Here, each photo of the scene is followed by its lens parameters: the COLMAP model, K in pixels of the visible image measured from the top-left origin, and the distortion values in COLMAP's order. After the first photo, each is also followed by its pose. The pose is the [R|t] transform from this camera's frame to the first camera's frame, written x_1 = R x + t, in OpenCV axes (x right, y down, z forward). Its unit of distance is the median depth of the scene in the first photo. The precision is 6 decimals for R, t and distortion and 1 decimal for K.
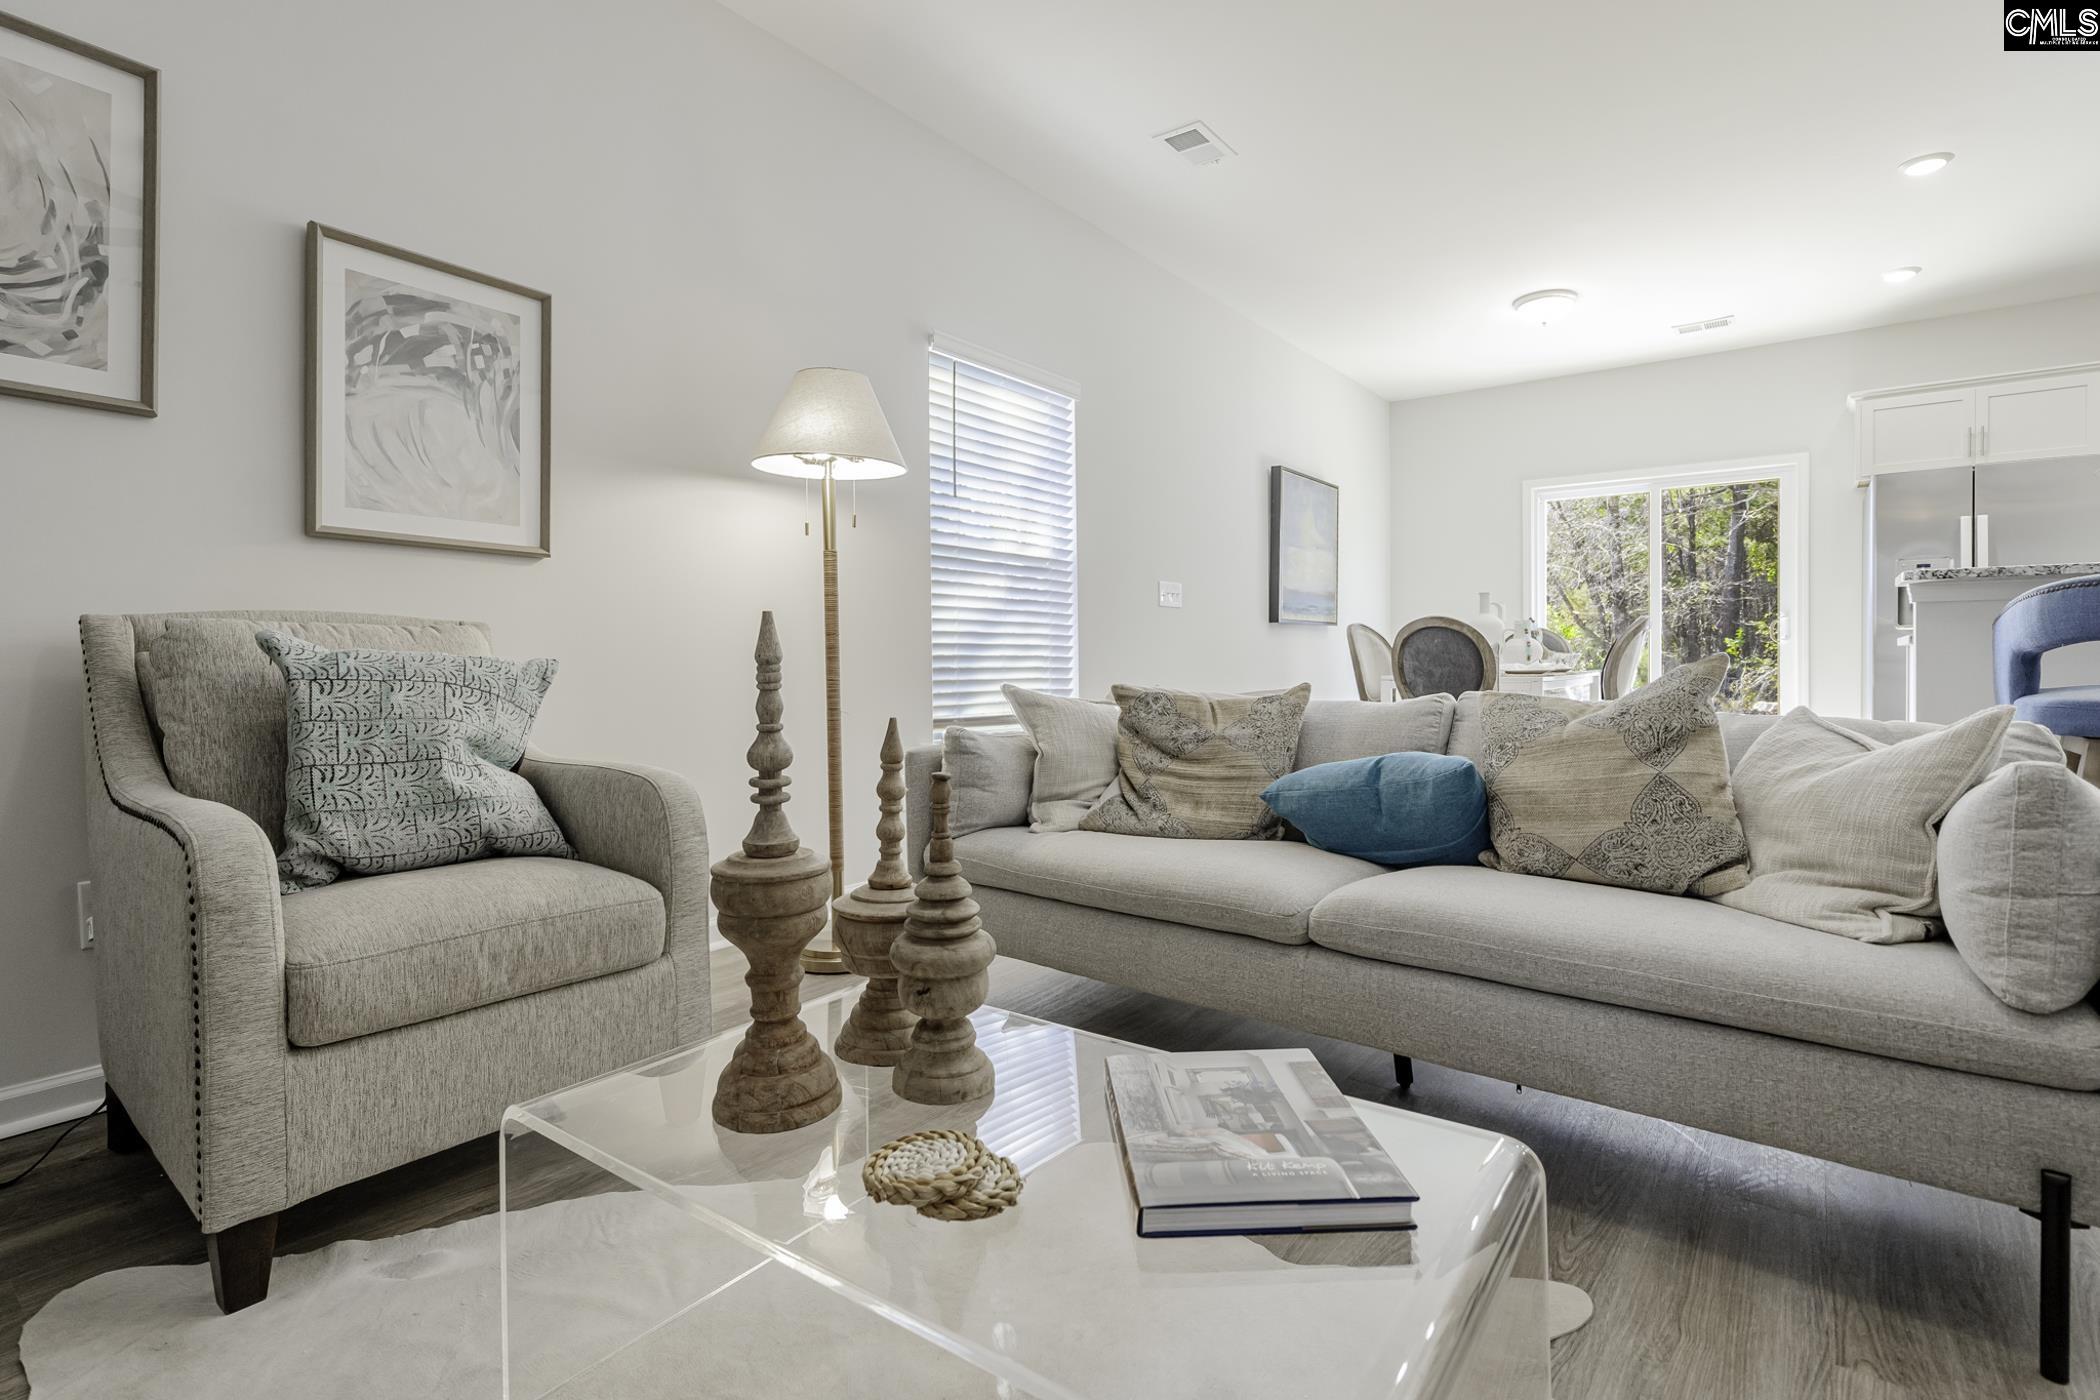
lens RADIAL K [[975.5, 0, 1052.4], [0, 975.5, 666.5], [0, 0, 1]] dist [-0.003561, -0.001087]
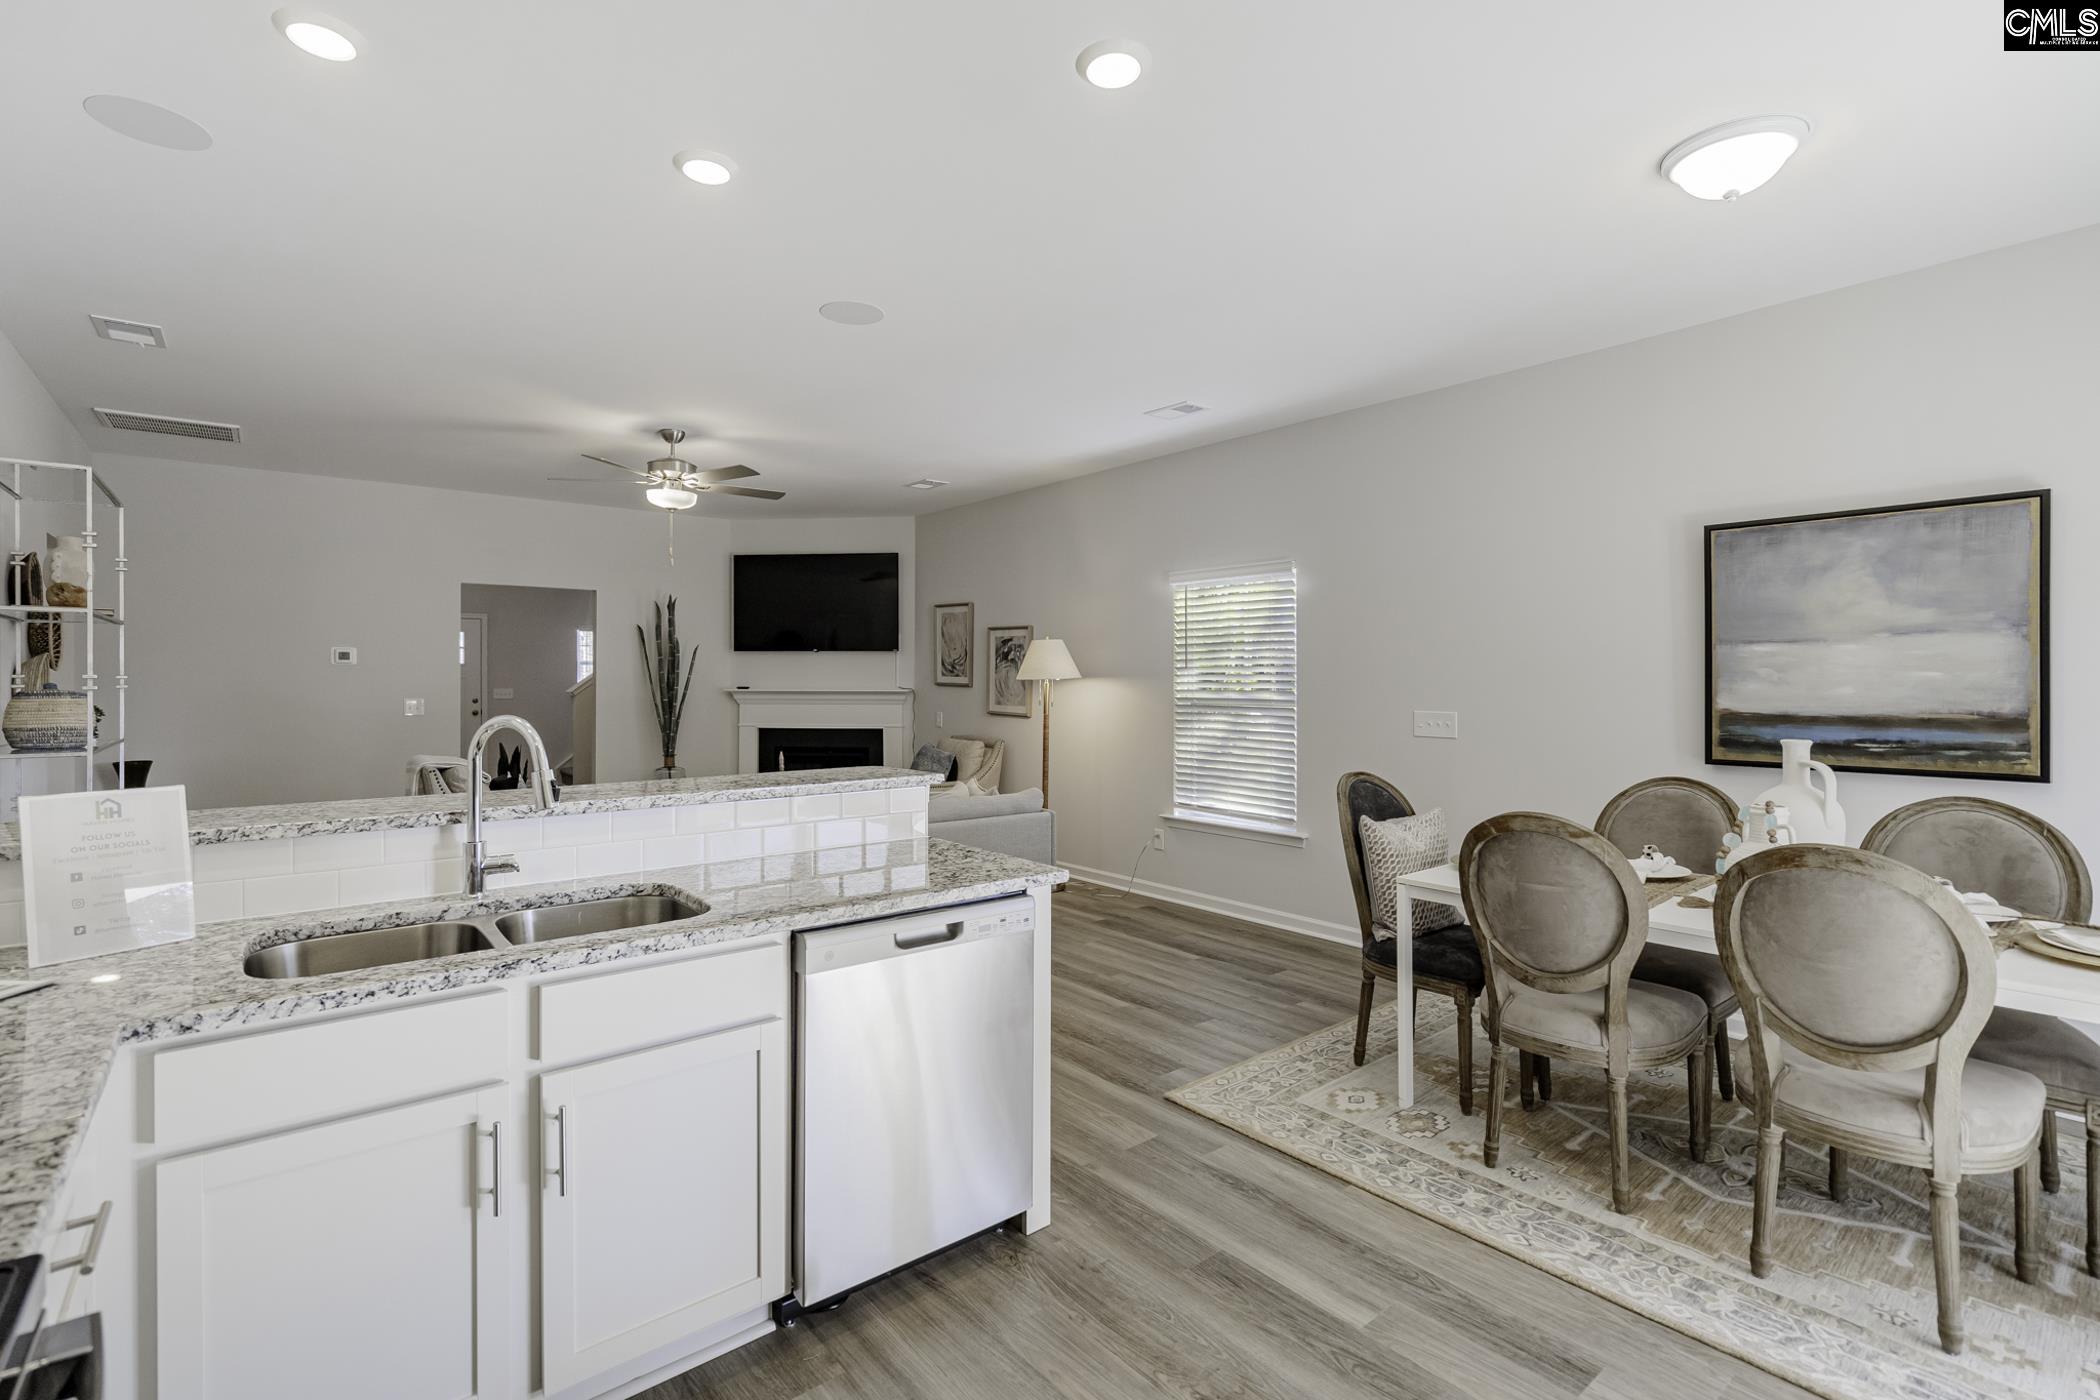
lens RADIAL K [[975.5, 0, 1052.4], [0, 975.5, 666.5], [0, 0, 1]] dist [-0.003561, -0.001087]
pose [[-0.223824, -0.007583, -0.974600, 1.257852], [-0.010753, 0.999928, -0.005310, -0.135256], [0.974570, 0.009291, -0.223889, 0.941649]]
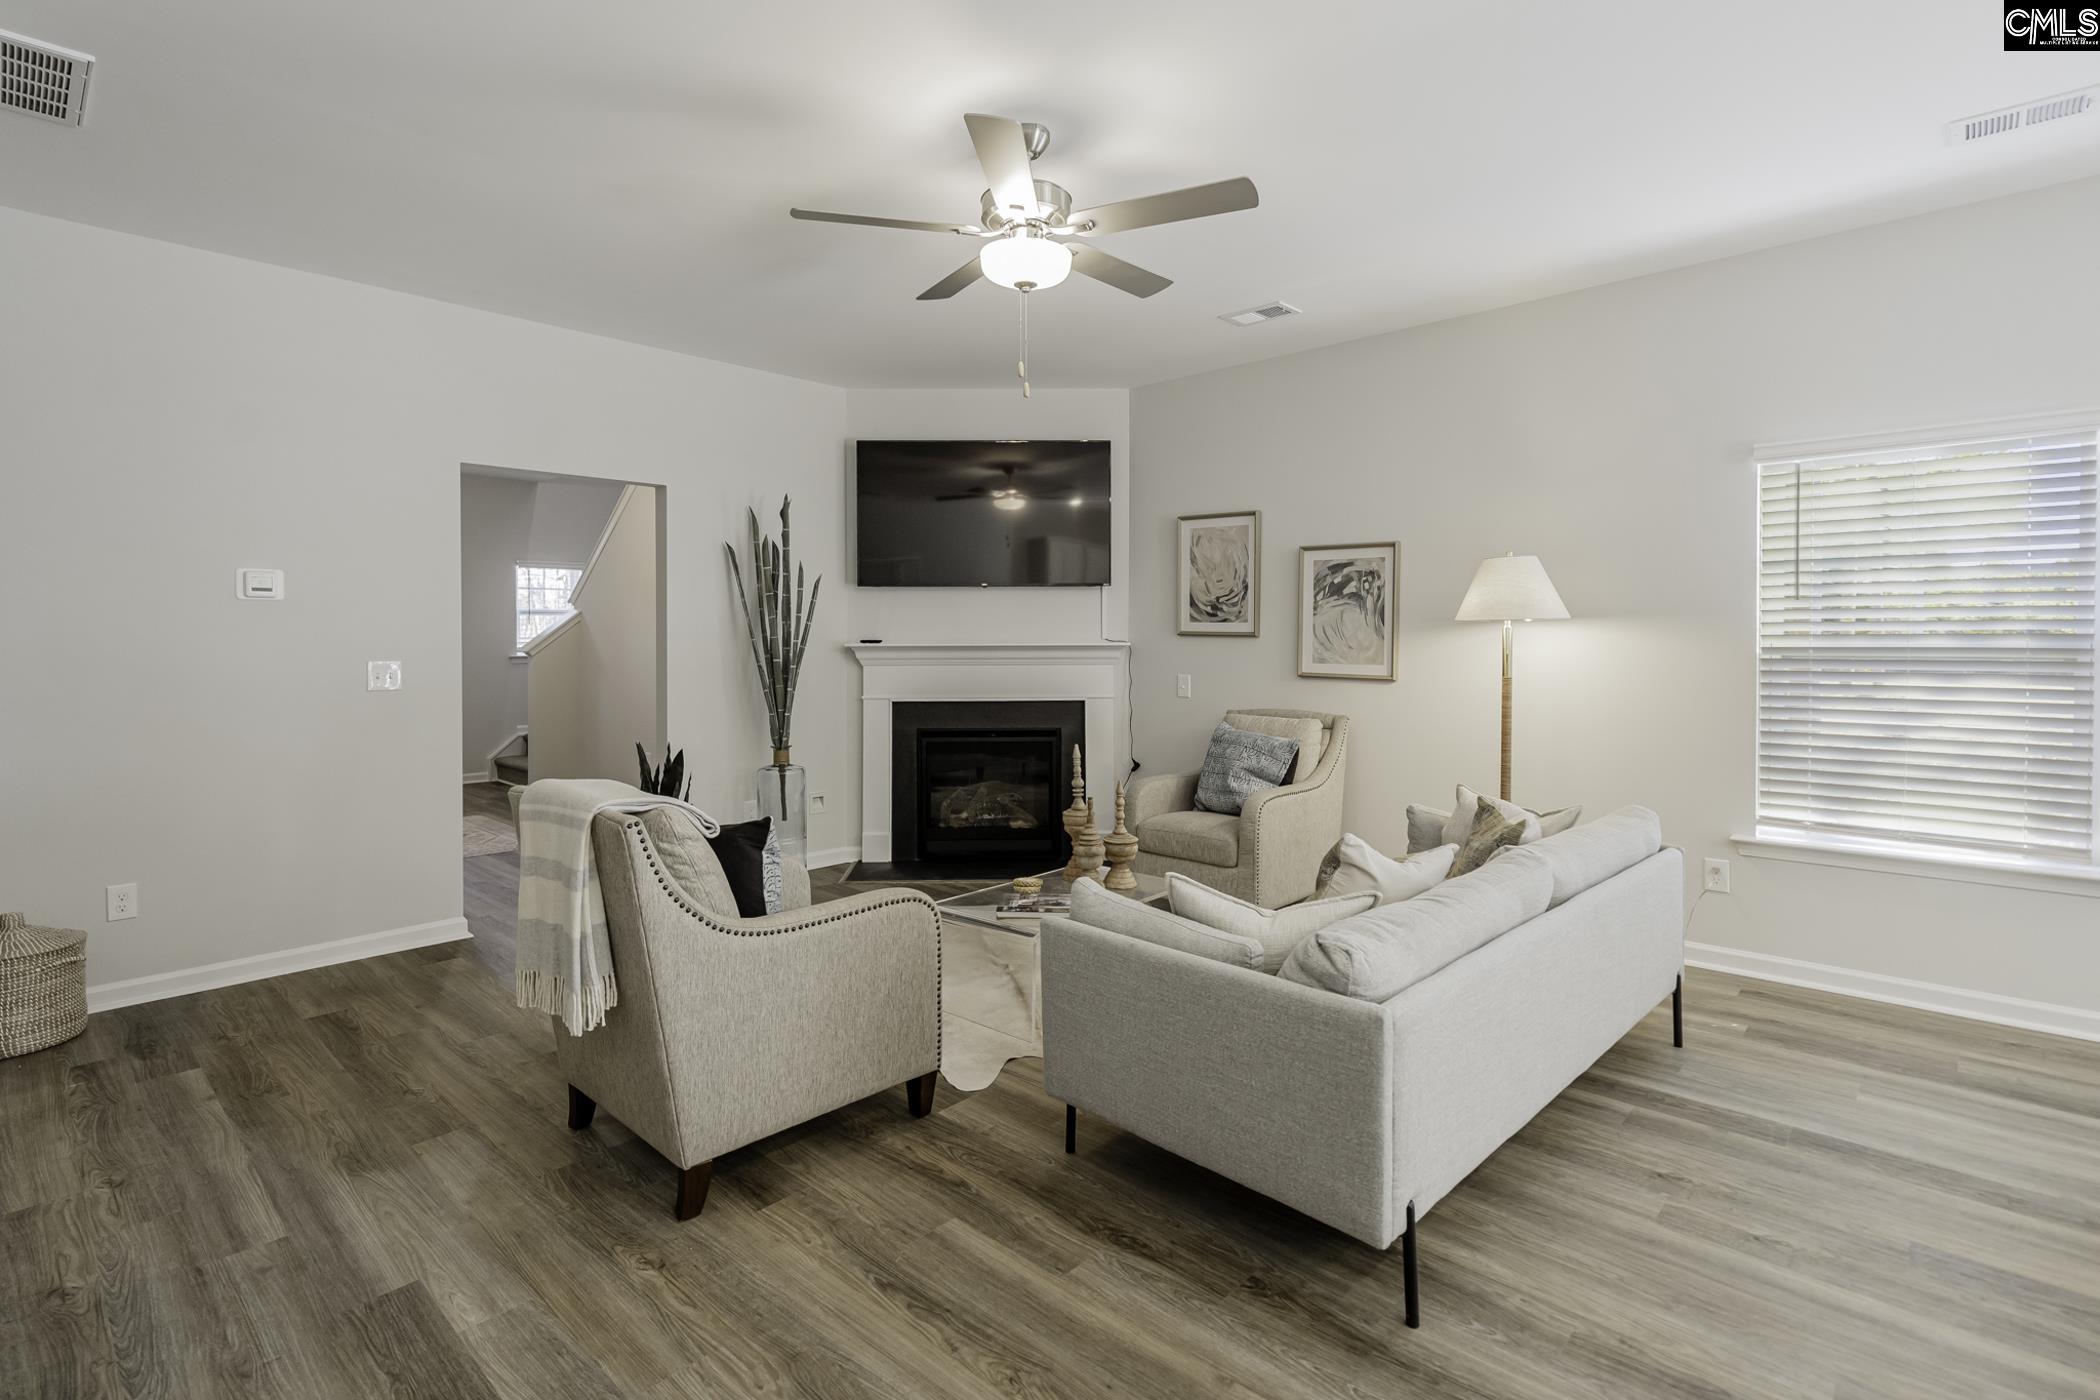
lens RADIAL K [[998.9, 0, 1039.7], [0, 998.9, 645.2], [0, 0, 1]] dist [-0.003966, -0.000313]
pose [[-0.091517, 0.009028, -0.995763, 0.806978], [-0.007326, 0.999926, 0.009739, -0.106855], [0.995777, 0.008186, -0.091444, 0.269075]]
